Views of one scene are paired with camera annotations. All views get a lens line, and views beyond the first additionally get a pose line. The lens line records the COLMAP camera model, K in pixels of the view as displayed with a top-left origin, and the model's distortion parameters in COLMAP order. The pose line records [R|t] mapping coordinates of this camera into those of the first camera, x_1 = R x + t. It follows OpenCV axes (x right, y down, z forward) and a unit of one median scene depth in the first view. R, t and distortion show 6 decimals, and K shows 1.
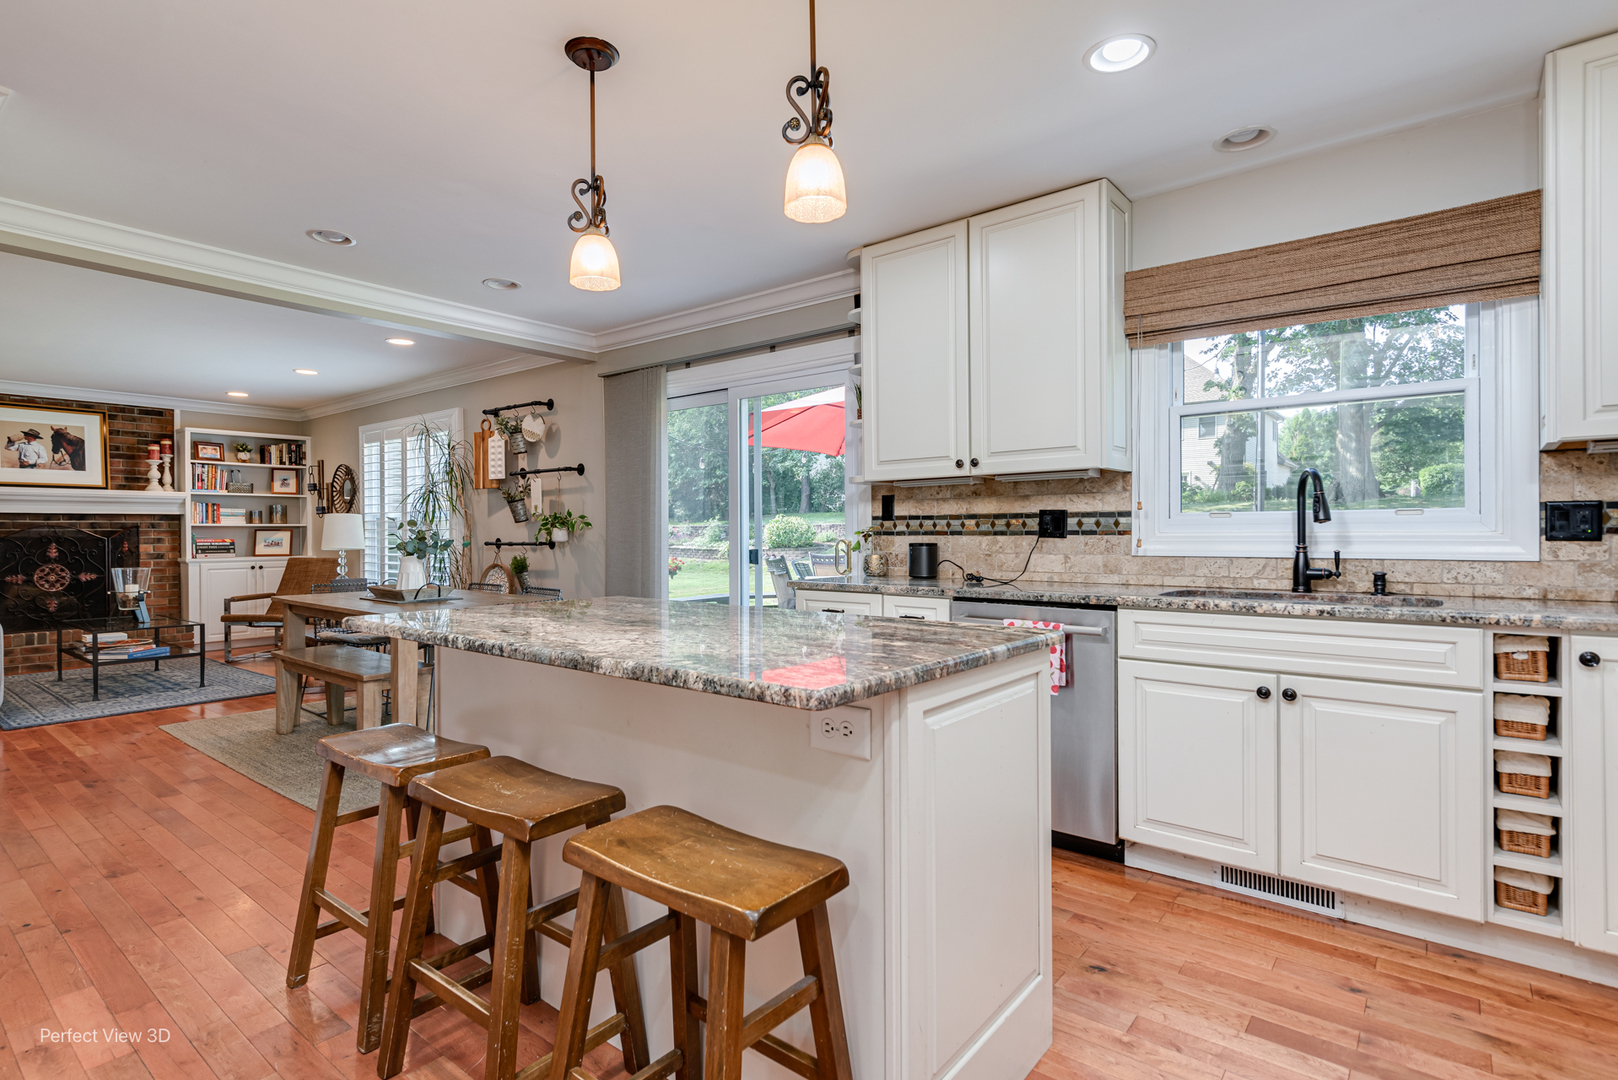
lens RADIAL K [[794.4, 0, 809.0], [0, 794.4, 540.0], [0, 0, 1]] dist [-0.000198, -0.000922]
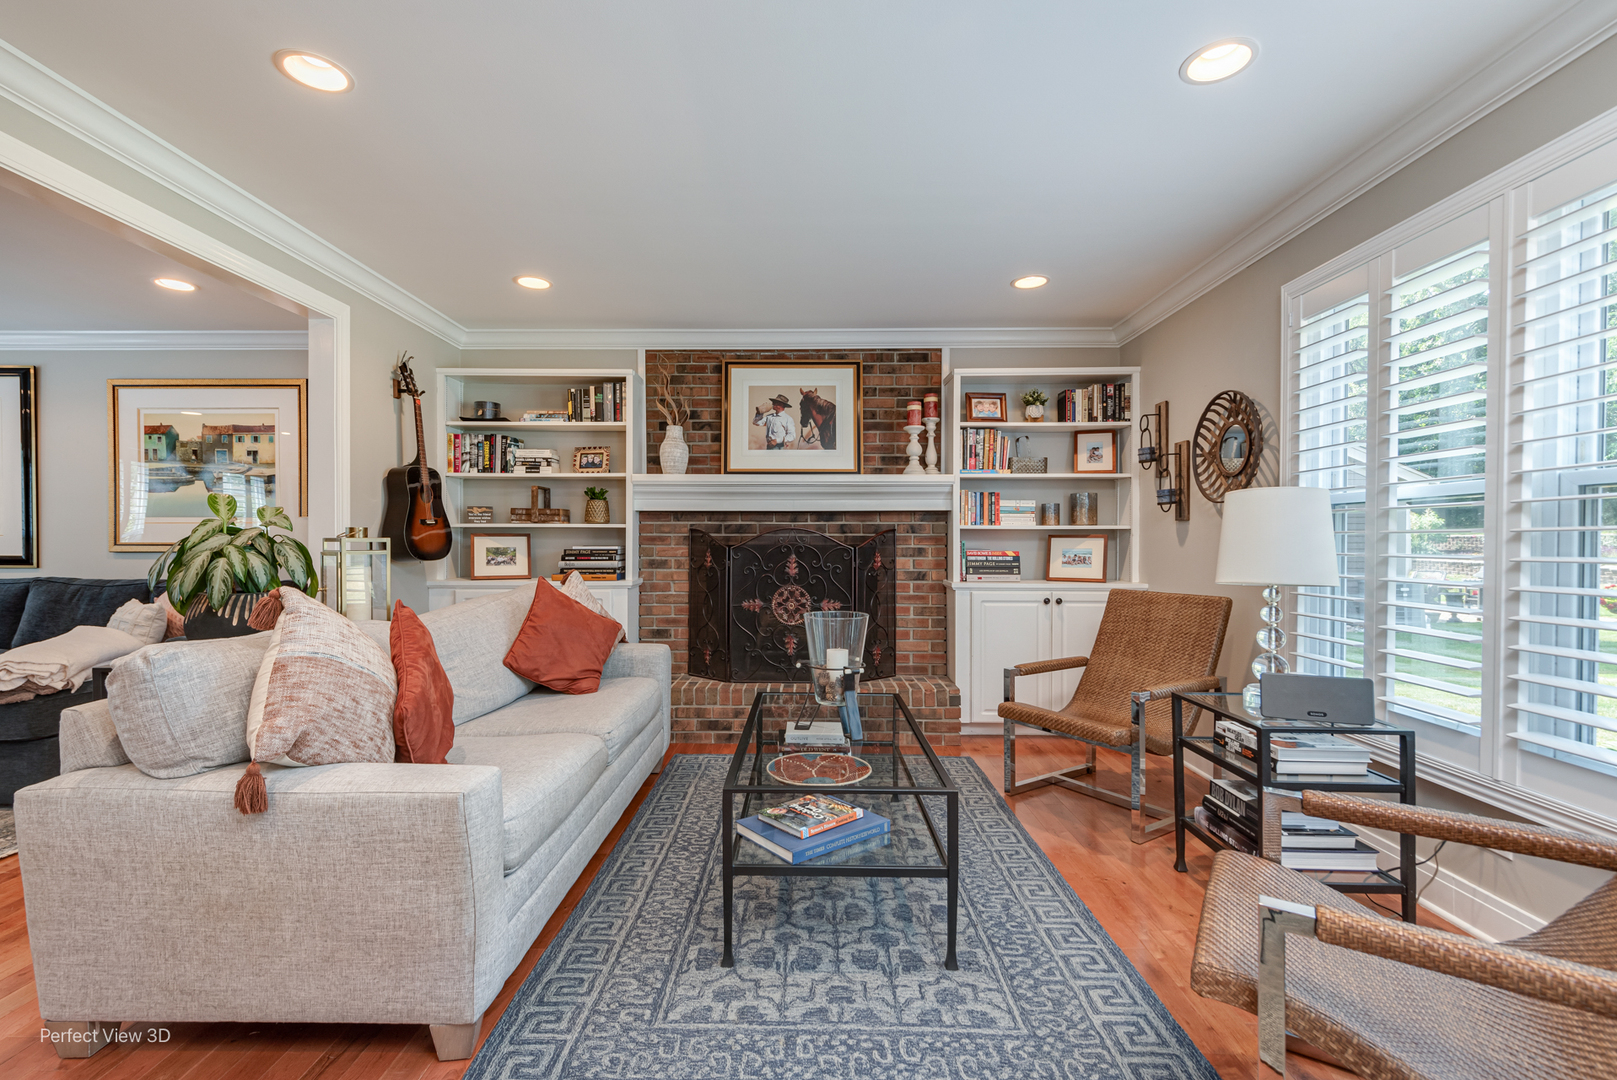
lens RADIAL K [[741.0, 0, 780.5], [0, 741.0, 537.2], [0, 0, 1]] dist [0.015785, -0.000385]
pose [[0.598099, 0.001357, -0.801421, -0.401263], [-0.012390, 0.999895, -0.007553, -0.005288], [0.801327, 0.014447, 0.598052, 0.545728]]
